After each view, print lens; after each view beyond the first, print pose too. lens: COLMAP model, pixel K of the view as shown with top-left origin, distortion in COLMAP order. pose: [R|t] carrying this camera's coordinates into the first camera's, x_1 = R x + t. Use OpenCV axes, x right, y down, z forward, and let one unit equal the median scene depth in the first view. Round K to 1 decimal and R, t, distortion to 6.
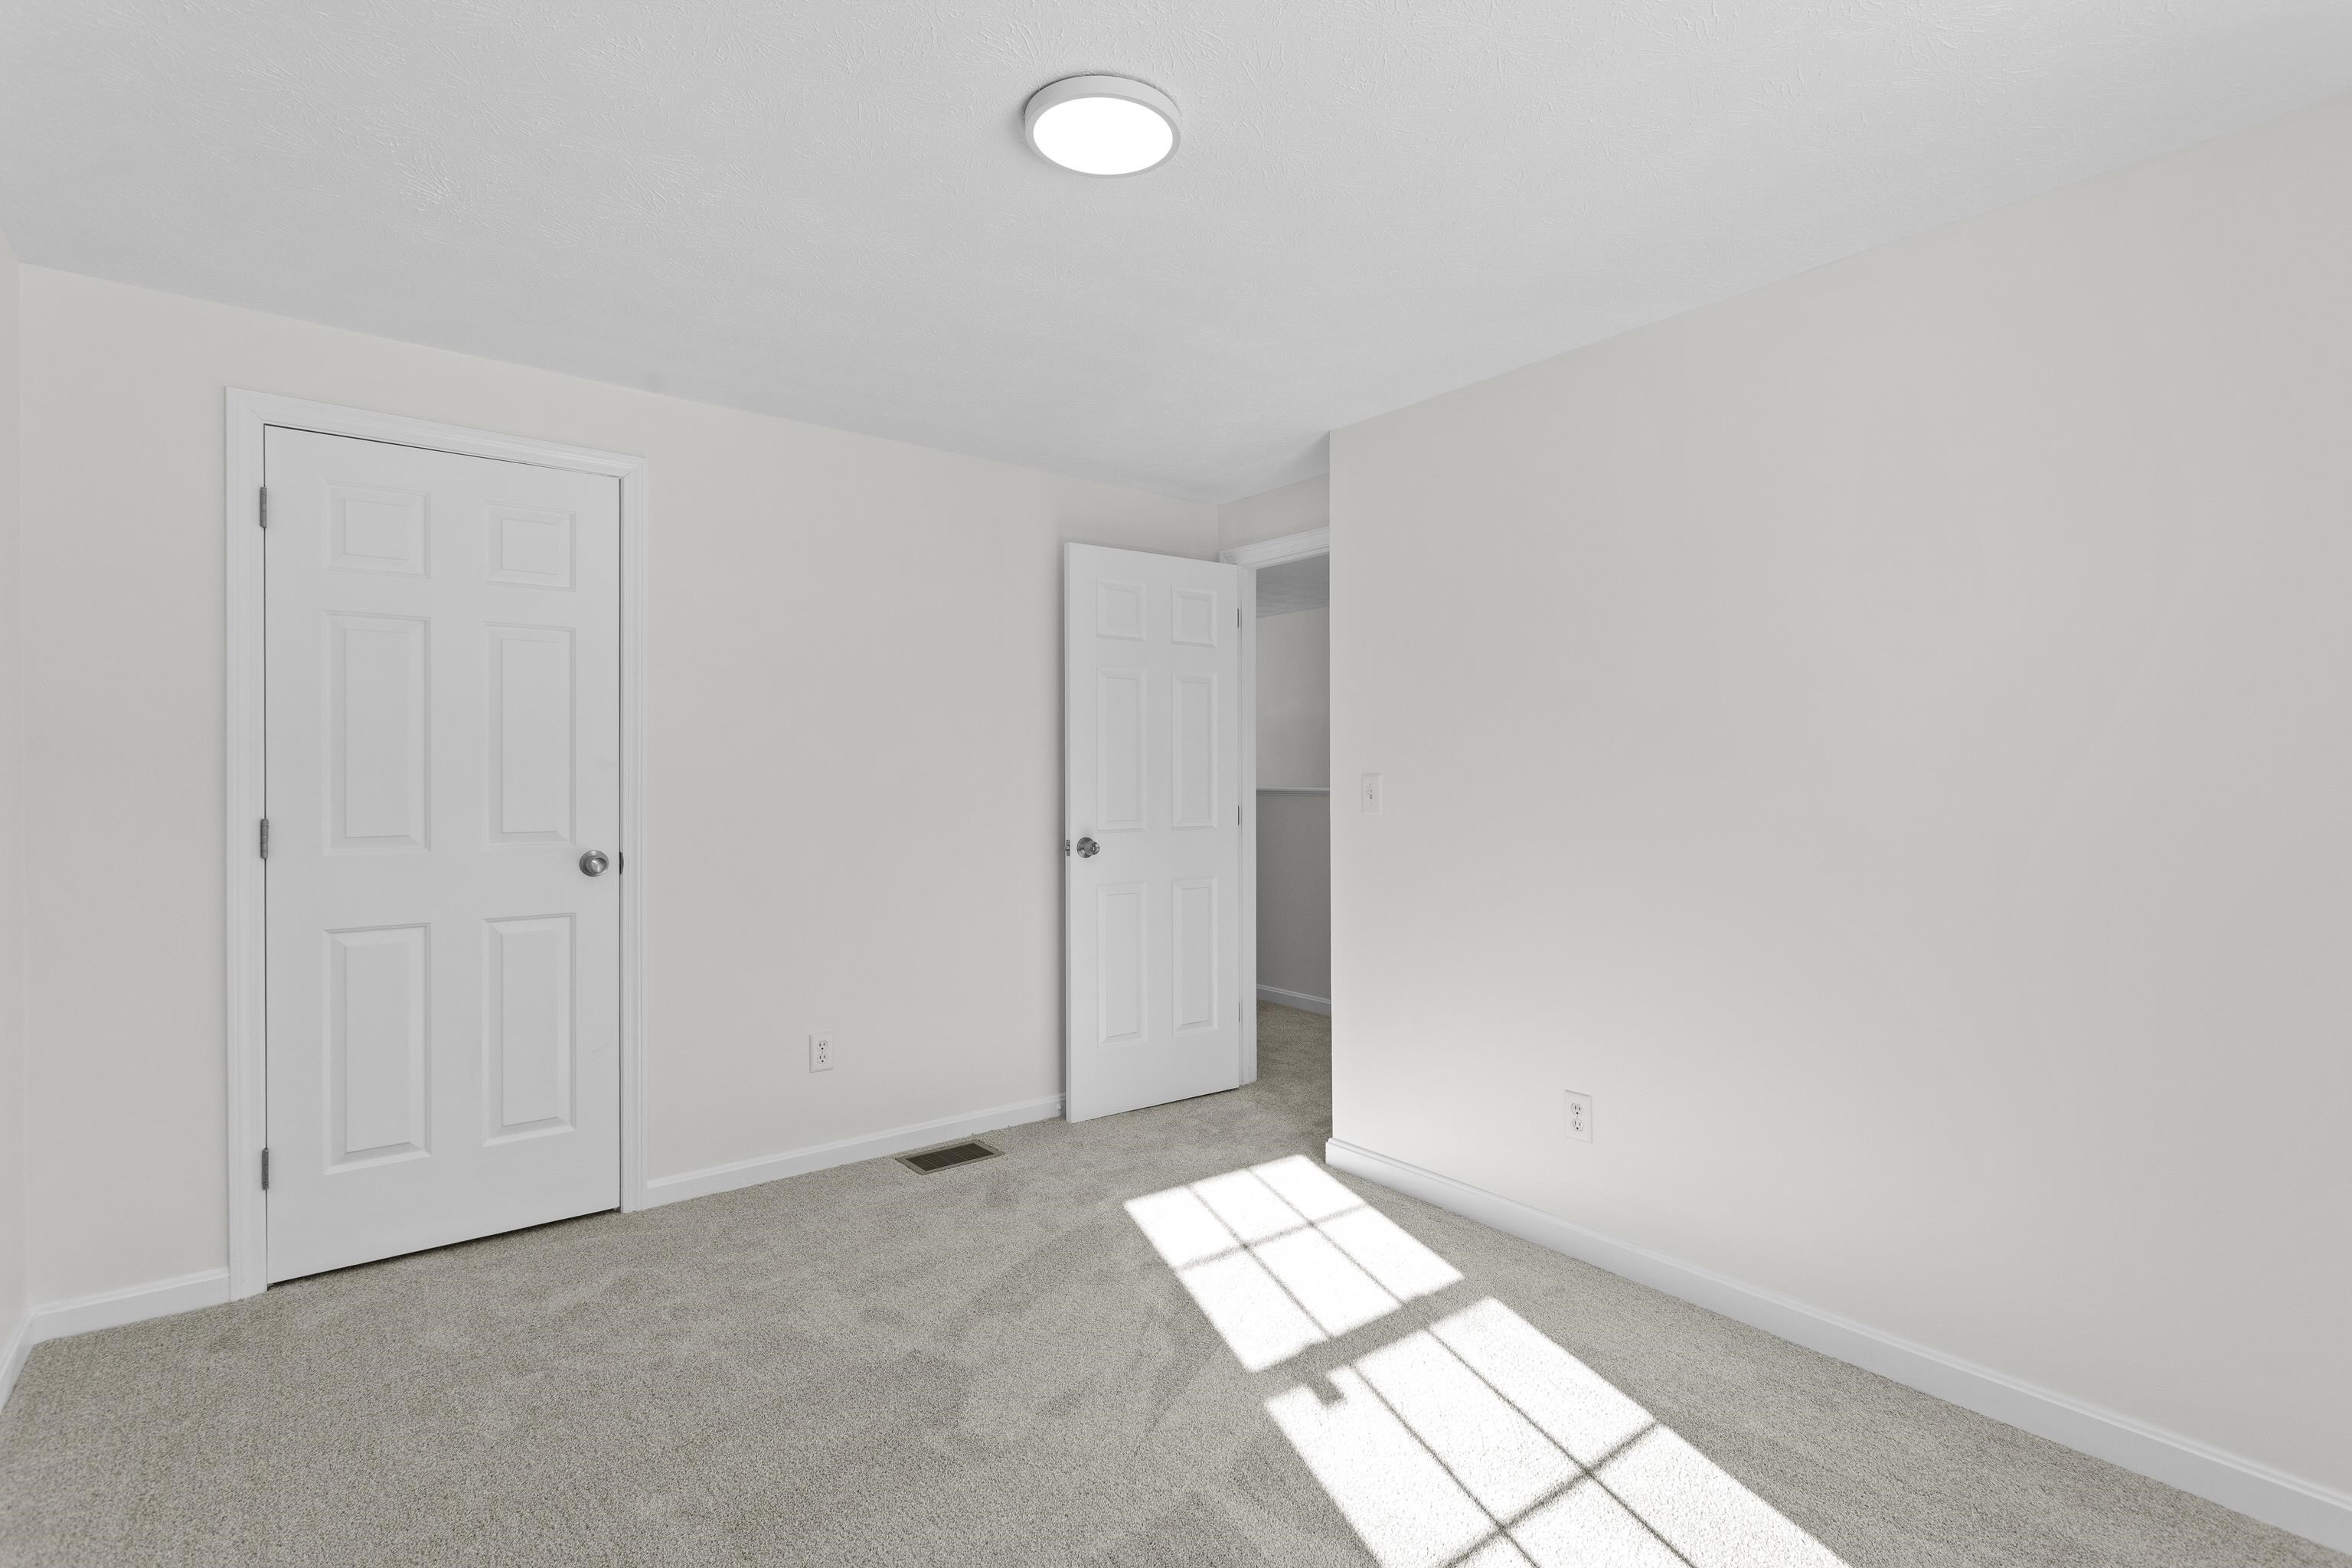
lens RADIAL K [[1114.8, 0, 1172.6], [0, 1114.8, 787.1], [0, 0, 1]] dist [0.001203, -0.000732]
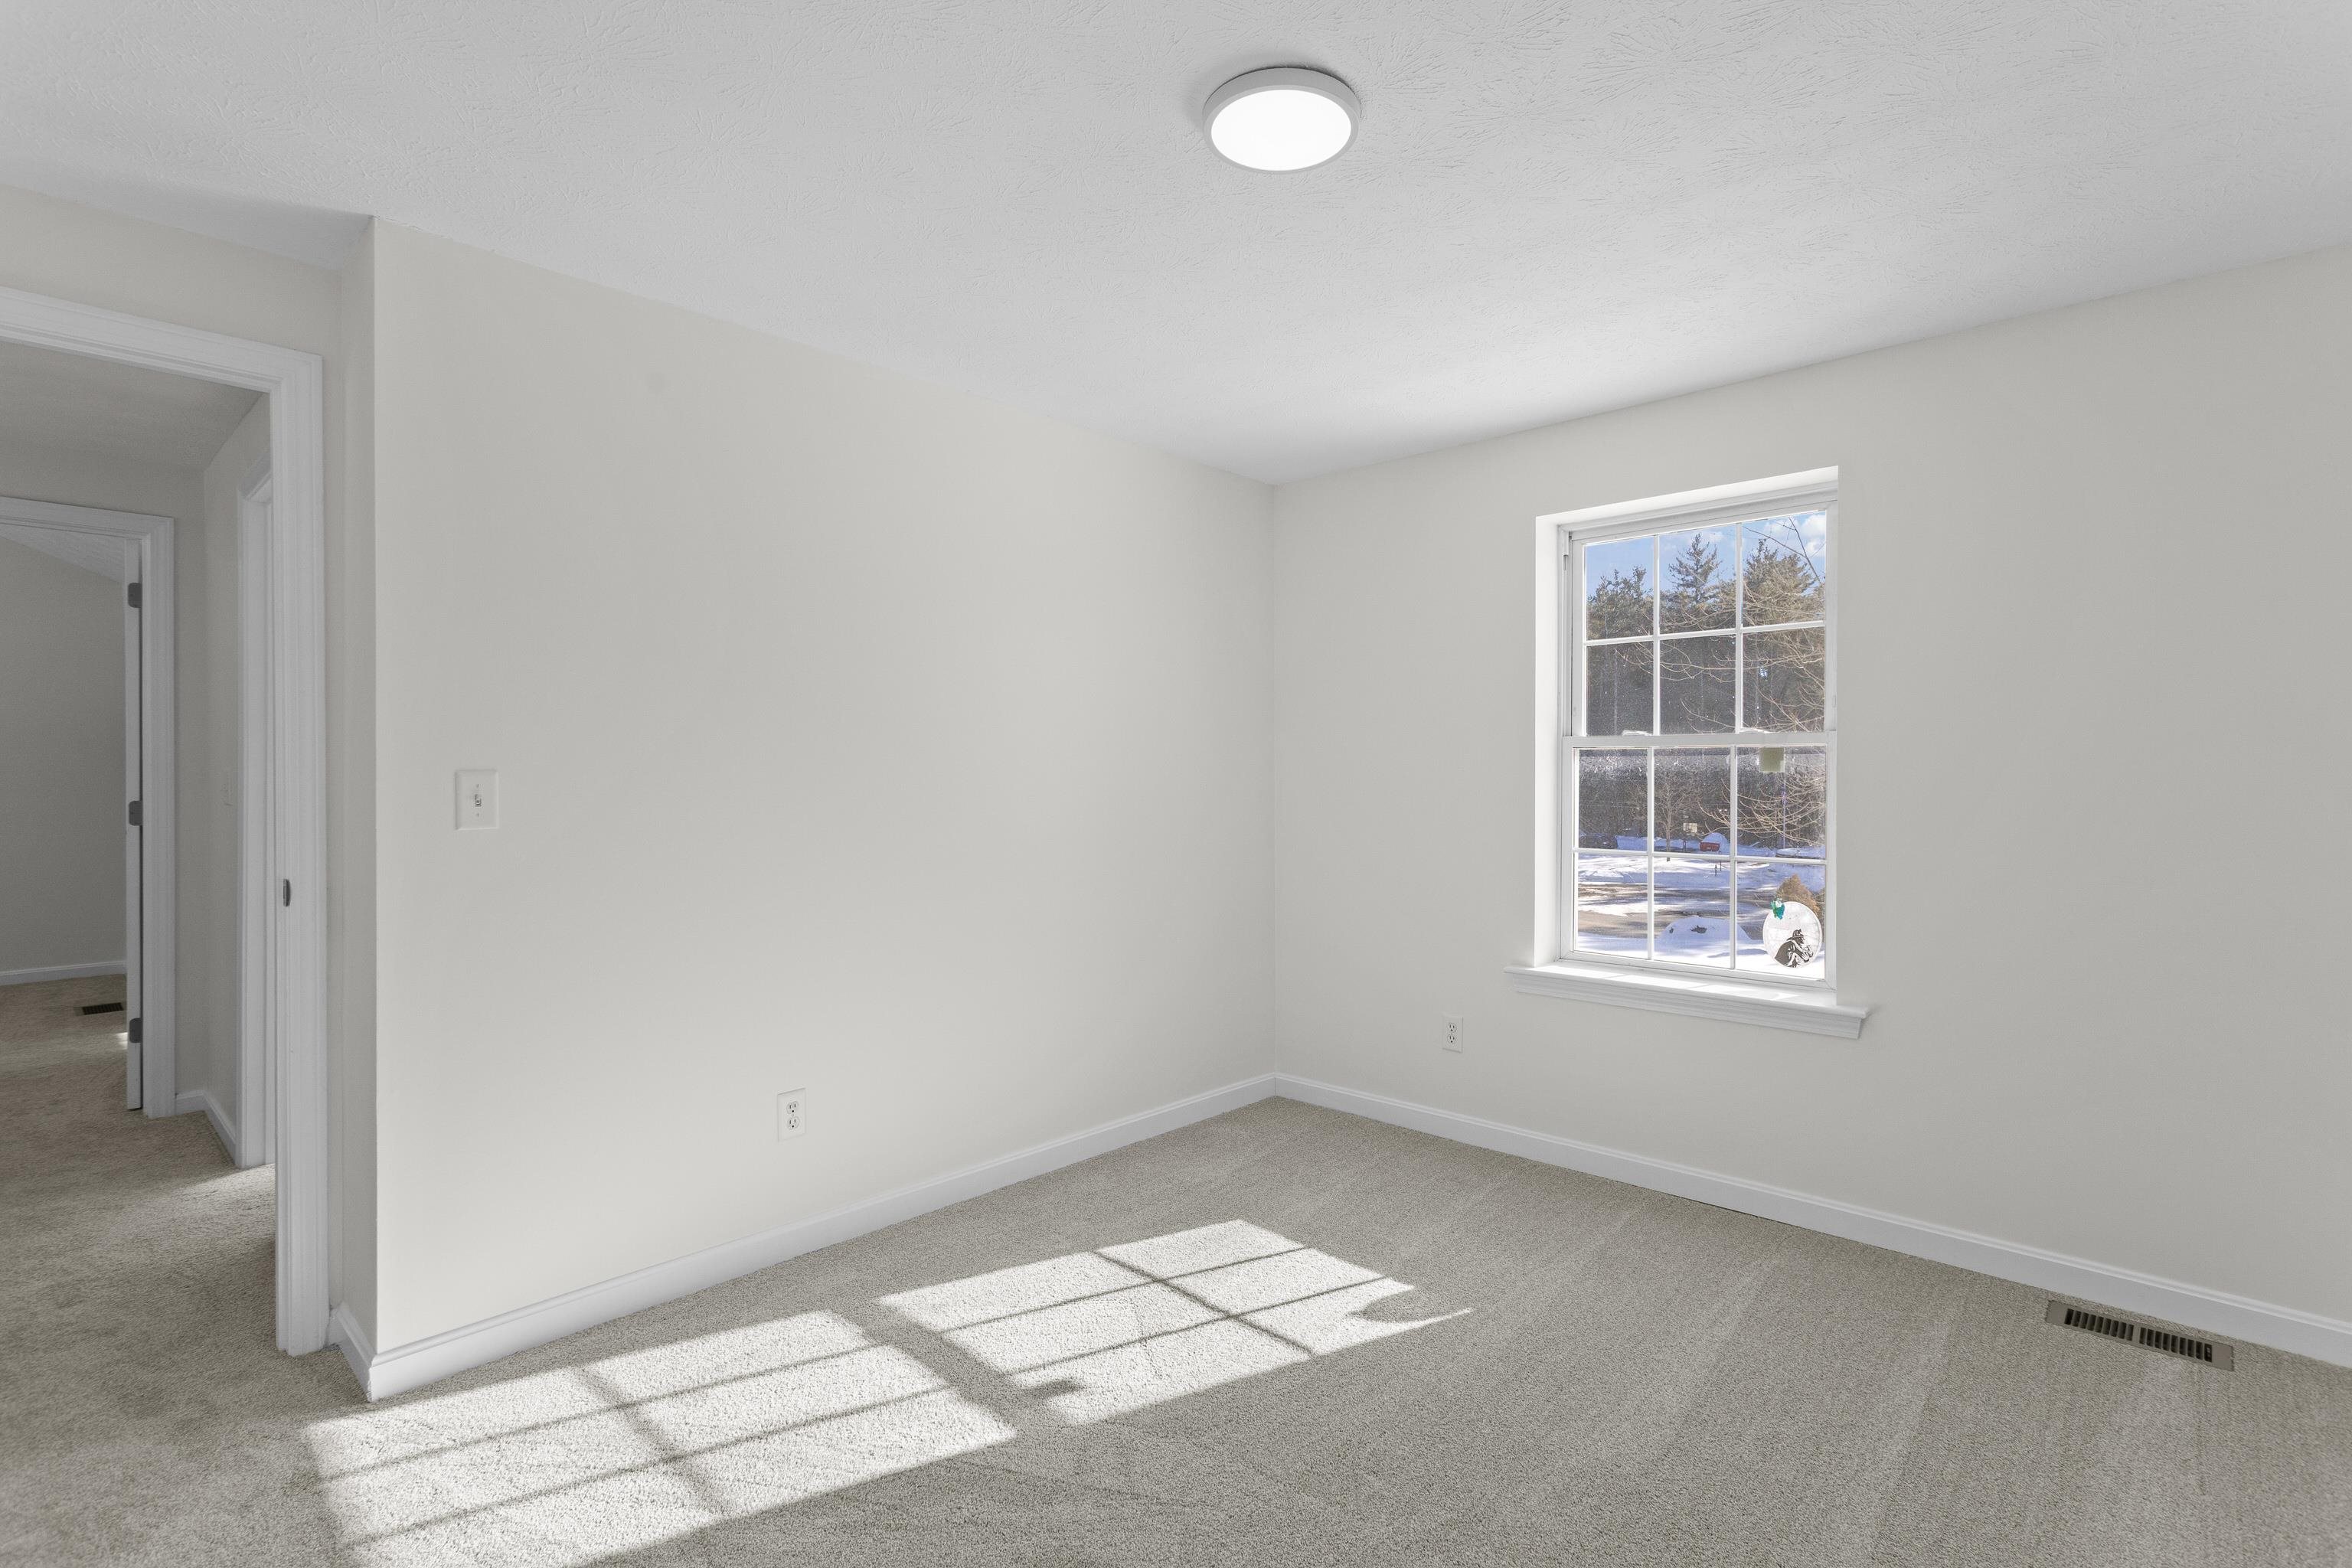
lens RADIAL K [[1114.8, 0, 1183.2], [0, 1114.8, 784.6], [0, 0, 1]] dist [0.001203, -0.000732]
pose [[-0.158383, -0.011348, 0.987313, -0.718492], [0.010077, 0.999863, 0.013109, -0.009733], [-0.987326, 0.012025, -0.158247, 0.866940]]
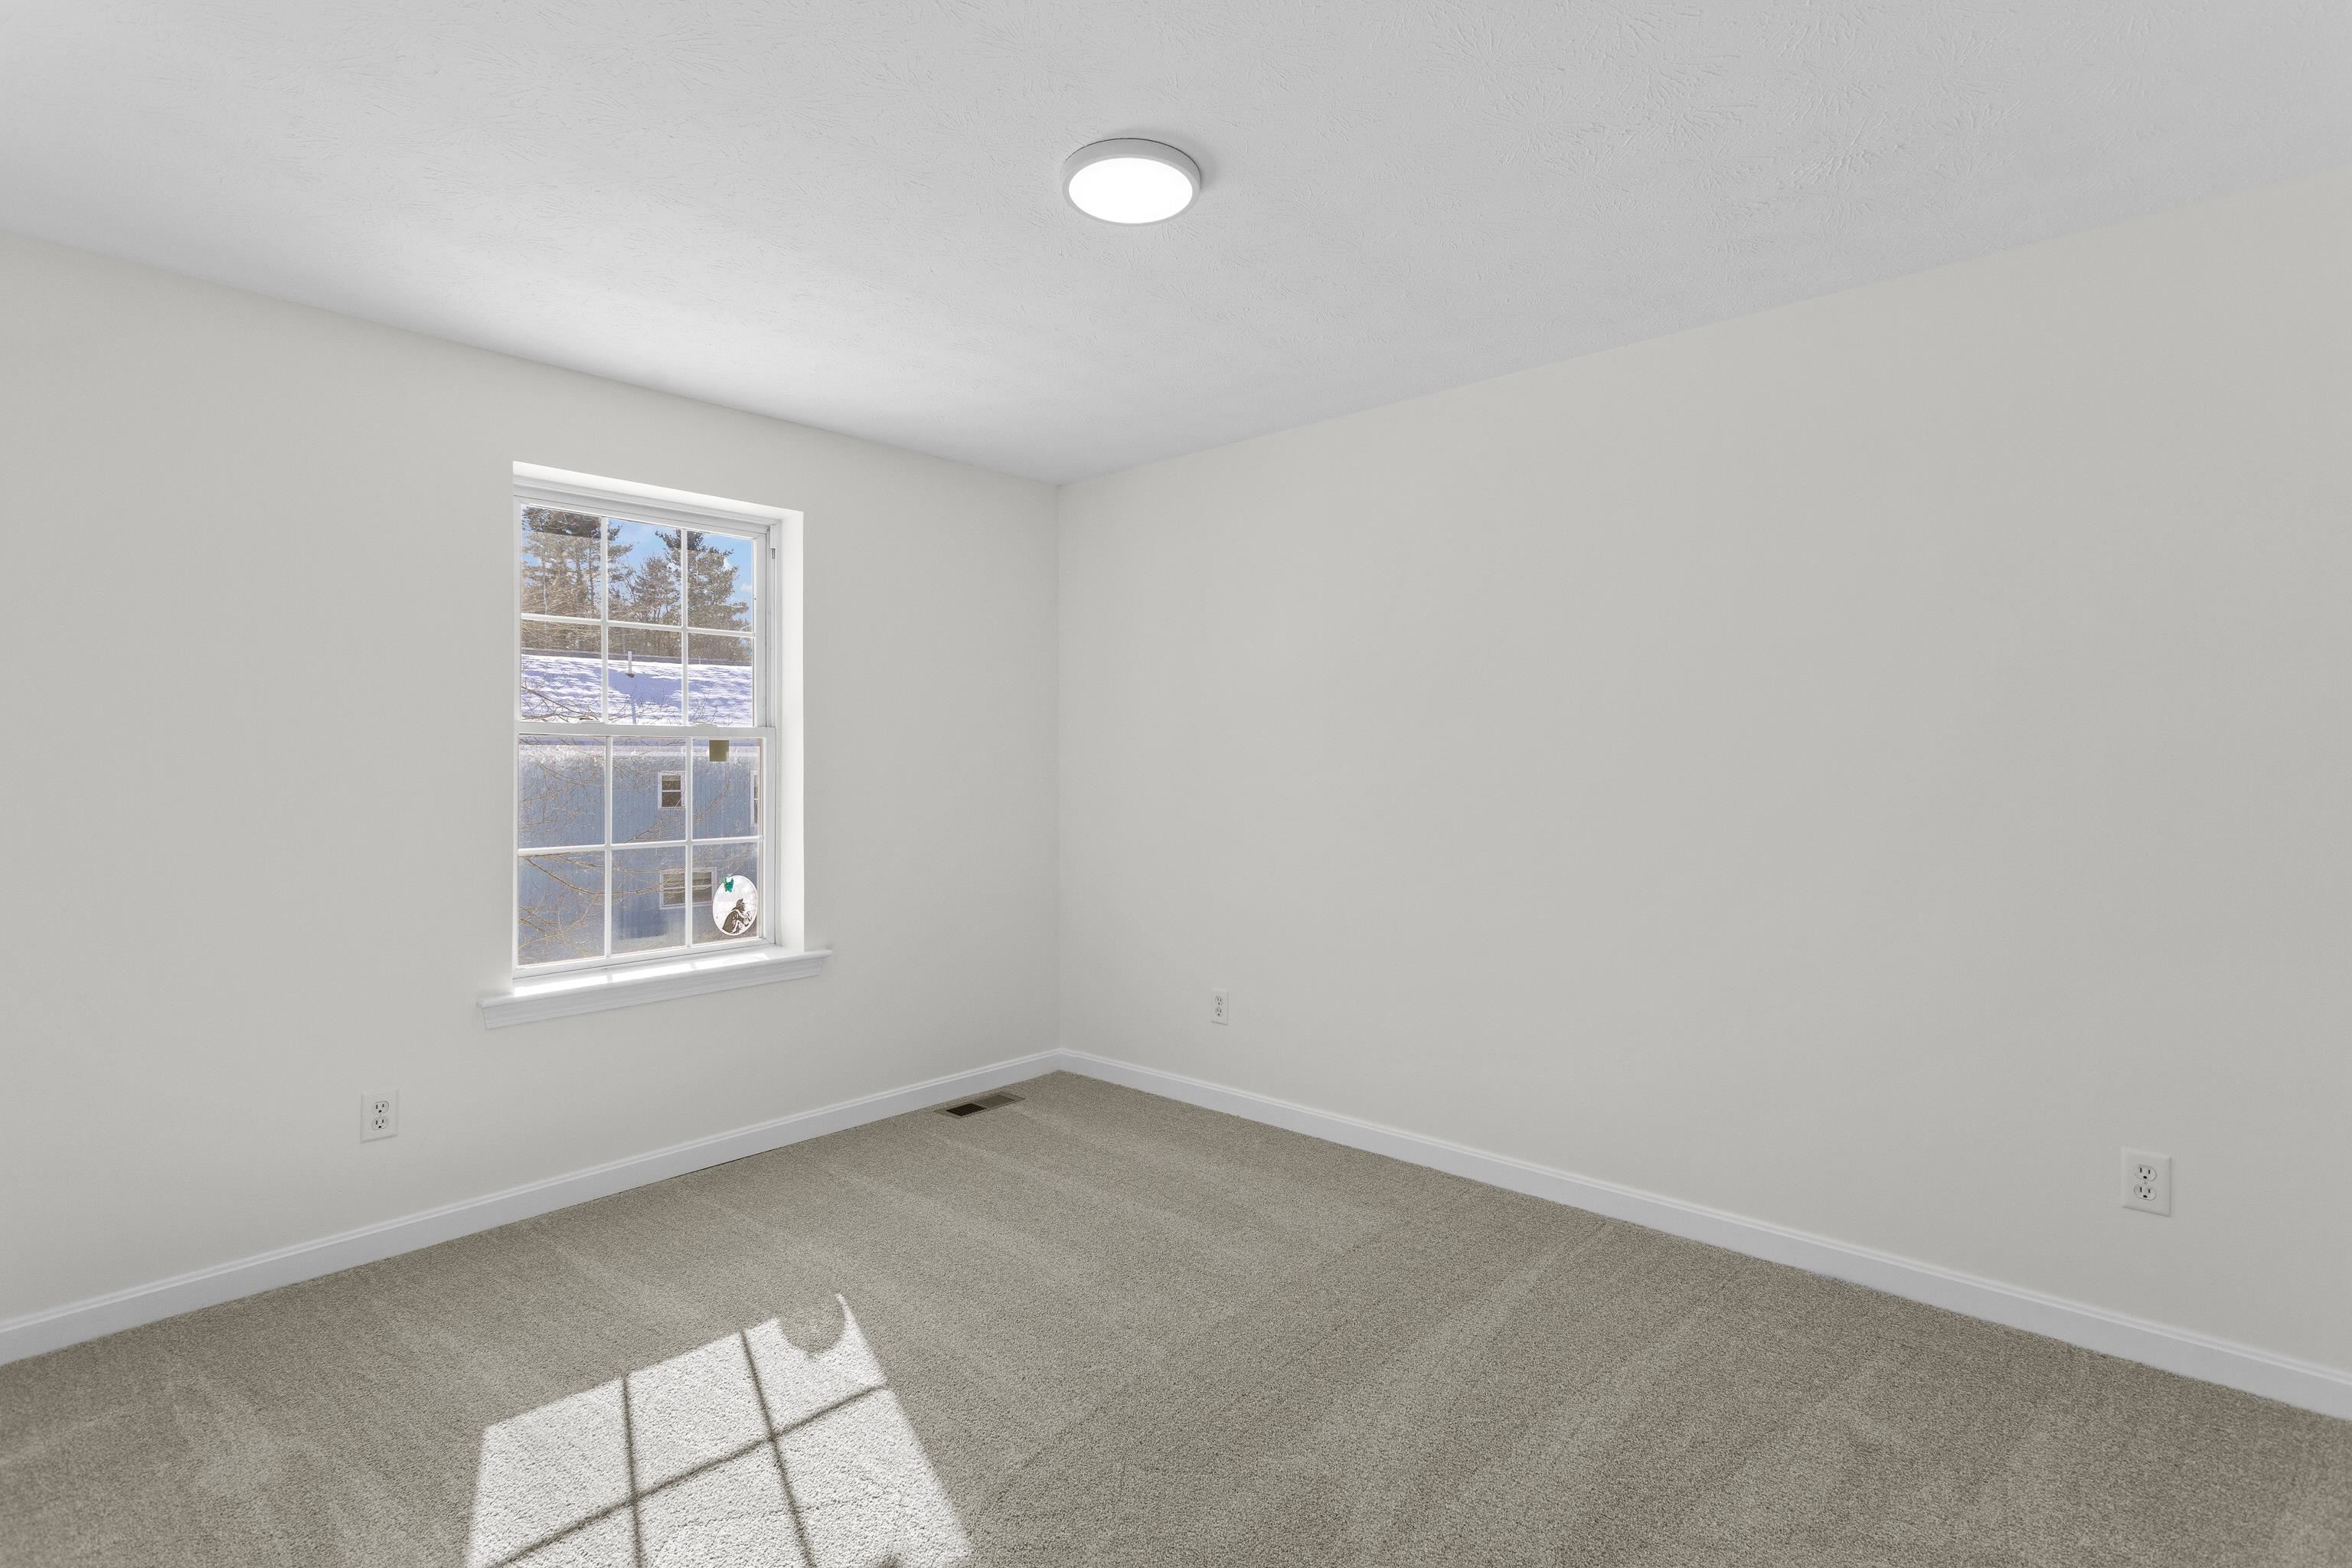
lens RADIAL K [[1114.8, 0, 1186.5], [0, 1114.8, 769.6], [0, 0, 1]] dist [0.001203, -0.000732]
pose [[-0.982738, 0.005464, -0.184923, 0.062418], [0.002594, 0.999872, 0.015759, -0.011375], [0.184986, 0.015008, -0.982627, 1.470632]]
